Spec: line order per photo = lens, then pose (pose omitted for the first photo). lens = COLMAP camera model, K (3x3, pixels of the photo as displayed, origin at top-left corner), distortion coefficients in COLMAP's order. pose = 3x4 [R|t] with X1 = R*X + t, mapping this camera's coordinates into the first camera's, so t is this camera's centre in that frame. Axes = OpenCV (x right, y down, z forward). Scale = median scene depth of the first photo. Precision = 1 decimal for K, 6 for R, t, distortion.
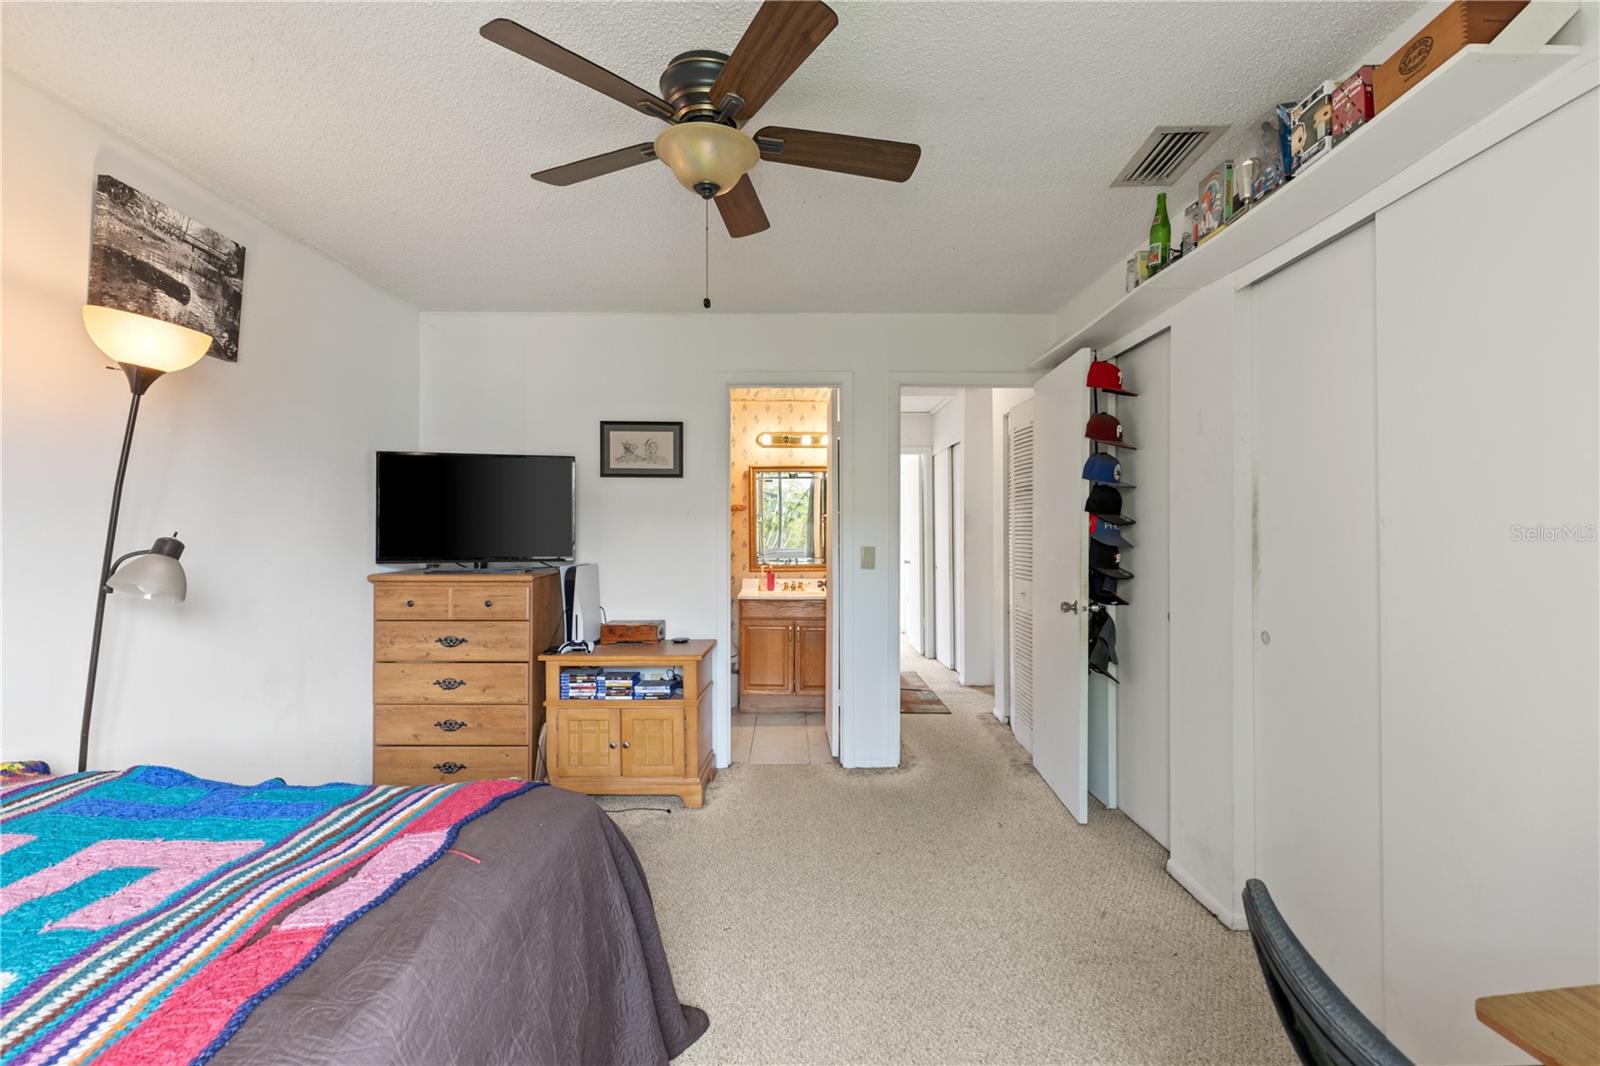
lens RADIAL K [[725.0, 0, 797.7], [0, 725.0, 532.0], [0, 0, 1]] dist [0.012881, -0.000478]
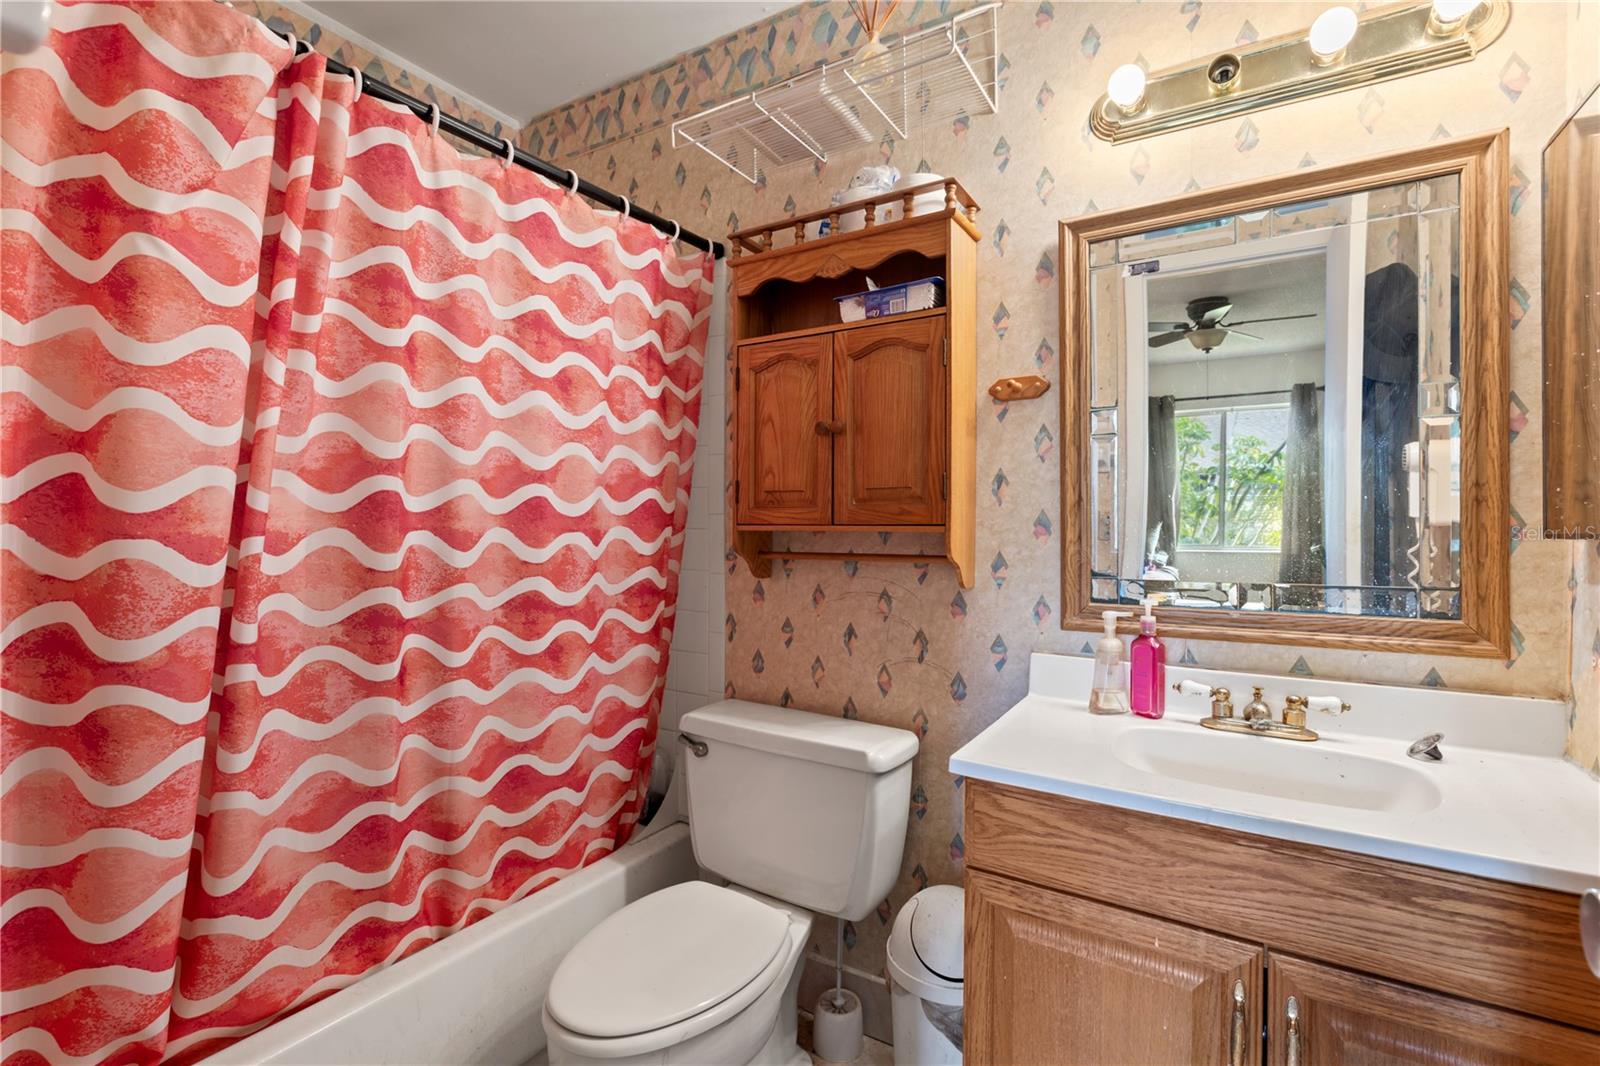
lens RADIAL K [[725.0, 0, 810.8], [0, 725.0, 529.4], [0, 0, 1]] dist [0.012881, -0.000478]
pose [[0.854048, 0.003992, -0.520178, -0.006917], [-0.006348, 0.999976, -0.002747, 0.020426], [0.520155, 0.005648, 0.854053, 0.728019]]
